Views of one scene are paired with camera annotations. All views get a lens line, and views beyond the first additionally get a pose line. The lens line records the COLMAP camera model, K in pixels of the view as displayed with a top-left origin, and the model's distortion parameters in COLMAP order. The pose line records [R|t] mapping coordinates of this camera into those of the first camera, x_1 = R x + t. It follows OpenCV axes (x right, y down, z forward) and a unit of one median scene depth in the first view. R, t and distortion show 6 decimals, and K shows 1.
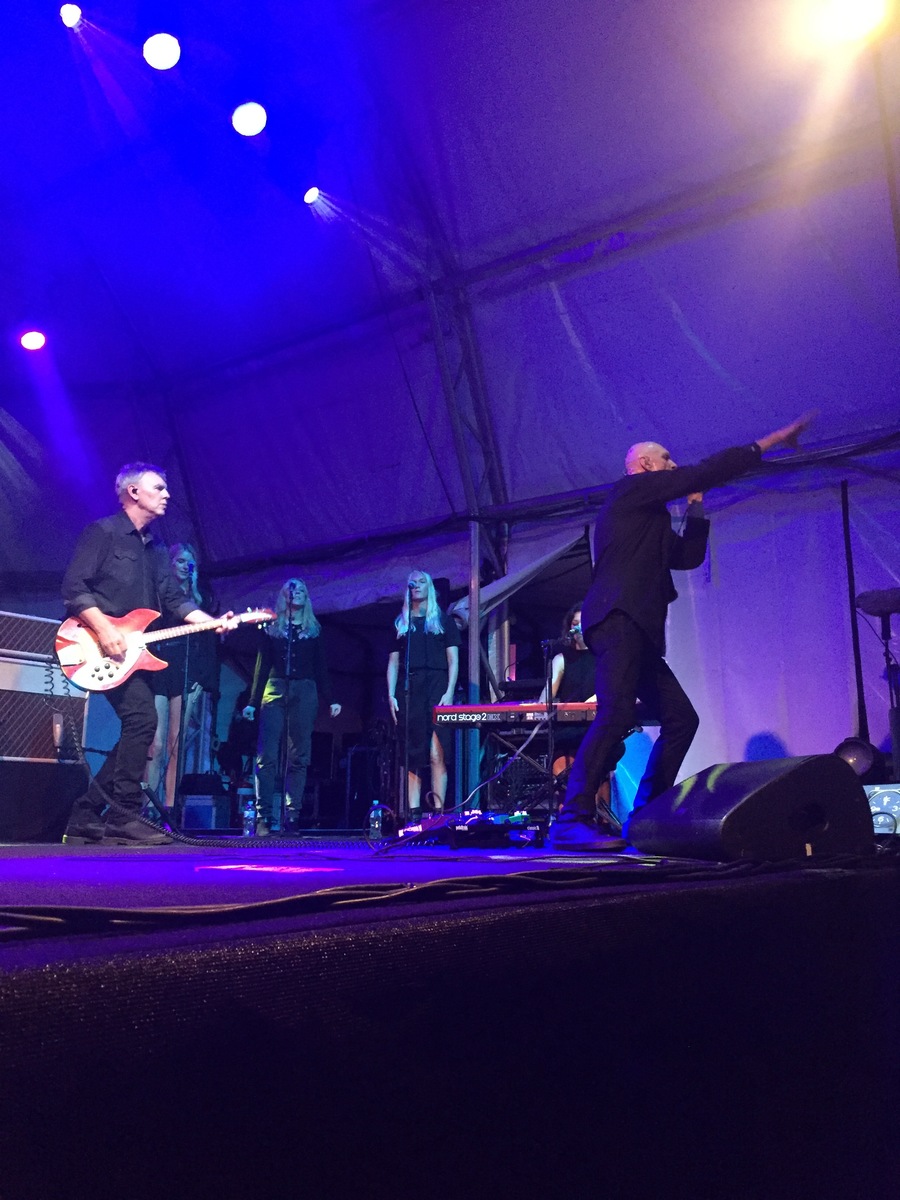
lens RADIAL K [[1025.1, 0, 454.5], [0, 1025.1, 596.2], [0, 0, 1]] dist [0.085018, -0.116112]
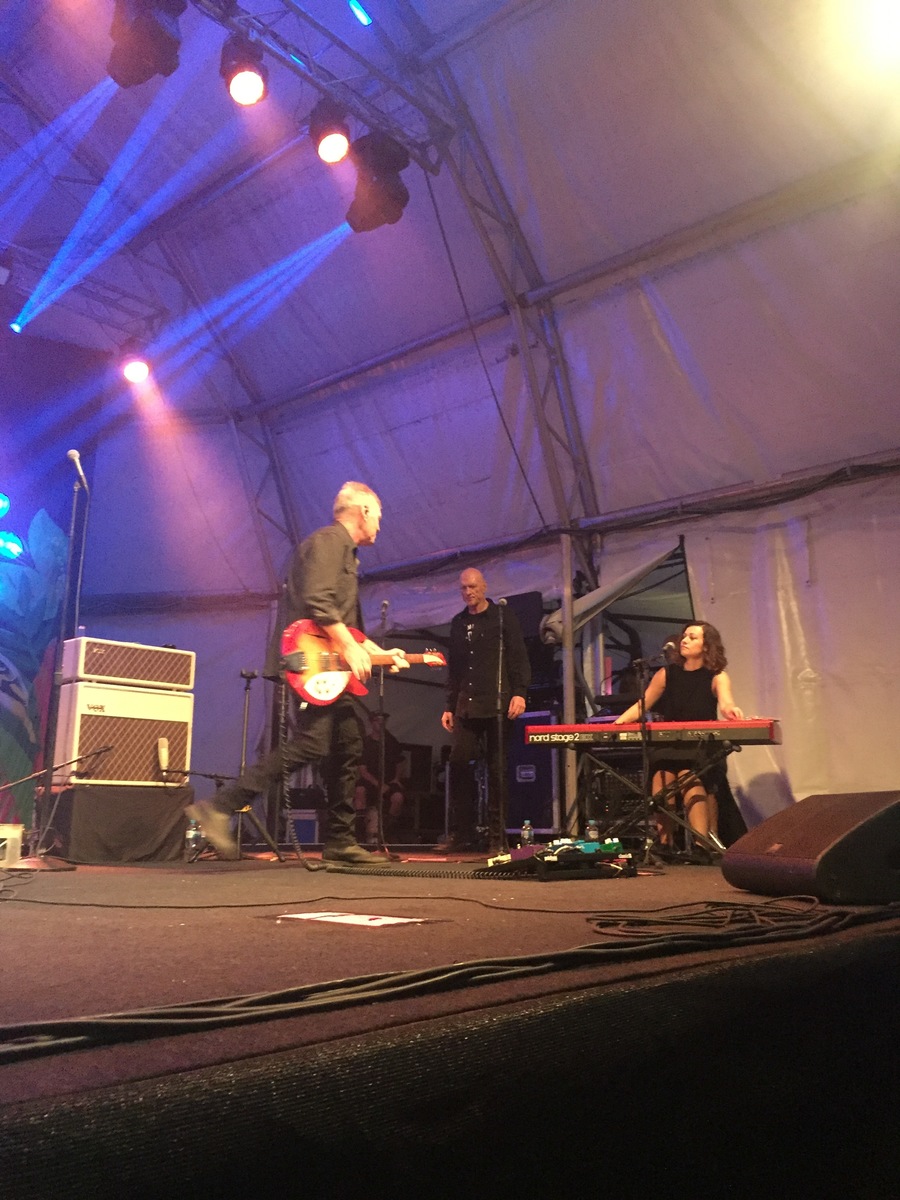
lens RADIAL K [[1025.1, 0, 452.4], [0, 1025.1, 597.8], [0, 0, 1]] dist [0.085018, -0.116112]
pose [[0.994704, -0.024306, -0.099868, 0.010081], [0.024240, 0.999704, -0.001878, -0.015118], [0.099884, -0.000553, 0.994999, 0.000731]]
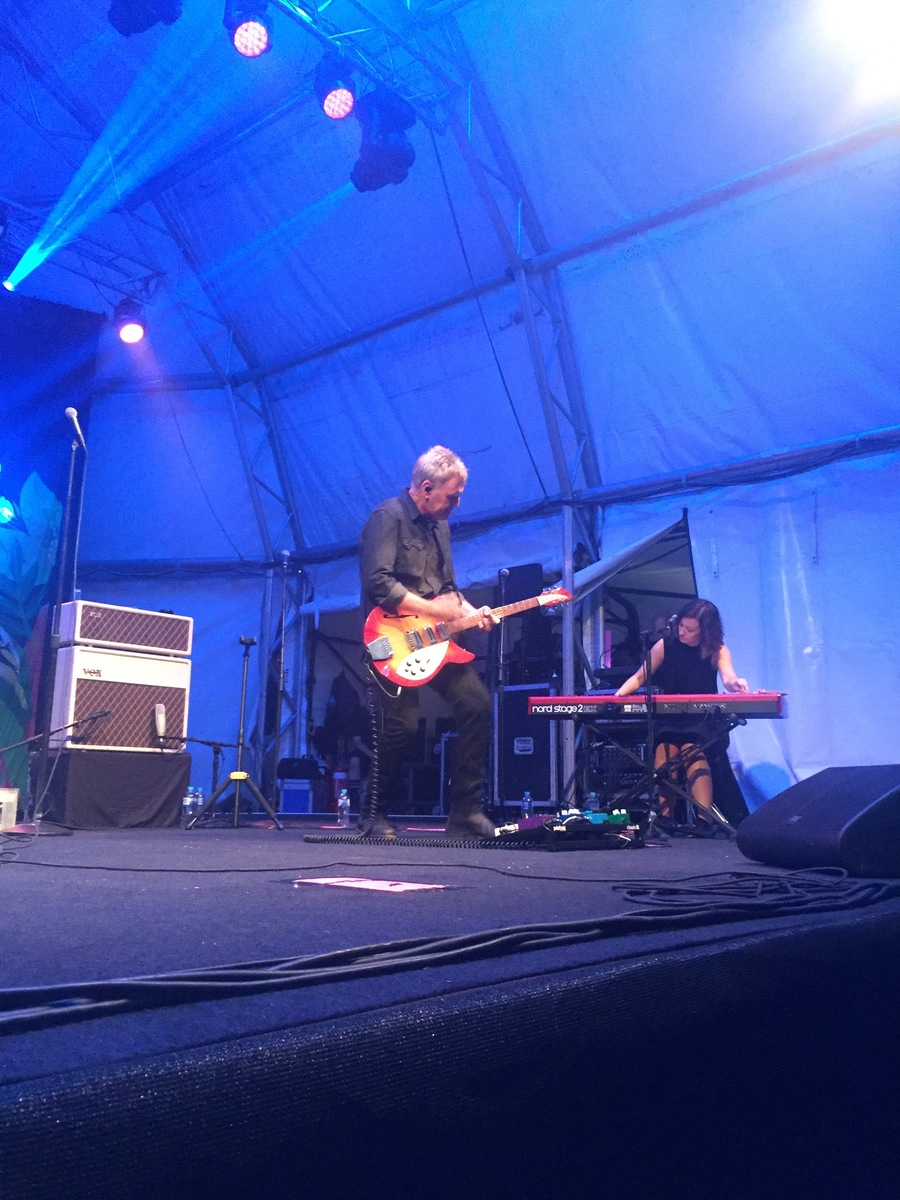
lens RADIAL K [[1025.1, 0, 453.5], [0, 1025.1, 597.0], [0, 0, 1]] dist [0.085018, -0.116112]
pose [[0.996016, -0.007459, -0.088865, -0.002964], [0.009385, 0.999730, 0.021270, -0.009289], [0.088683, -0.022019, 0.995817, 0.012591]]
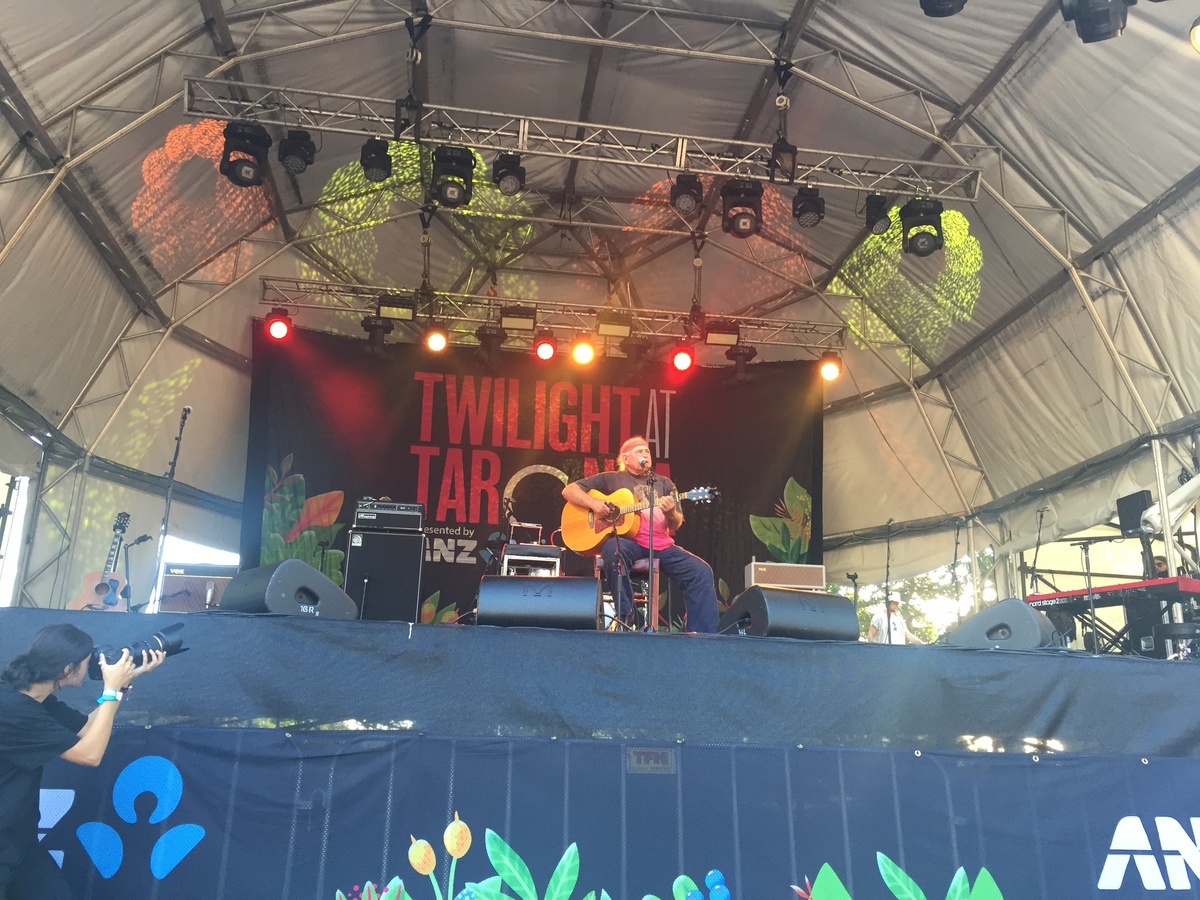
lens RADIAL K [[1025.1, 0, 609.5], [0, 1025.1, 444.4], [0, 0, 1]] dist [0.085018, -0.116112]
pose [[0.698452, -0.193465, -0.689011, 0.513202], [0.135096, 0.981100, -0.138533, 0.017393], [0.702790, 0.003676, 0.711388, -0.371113]]
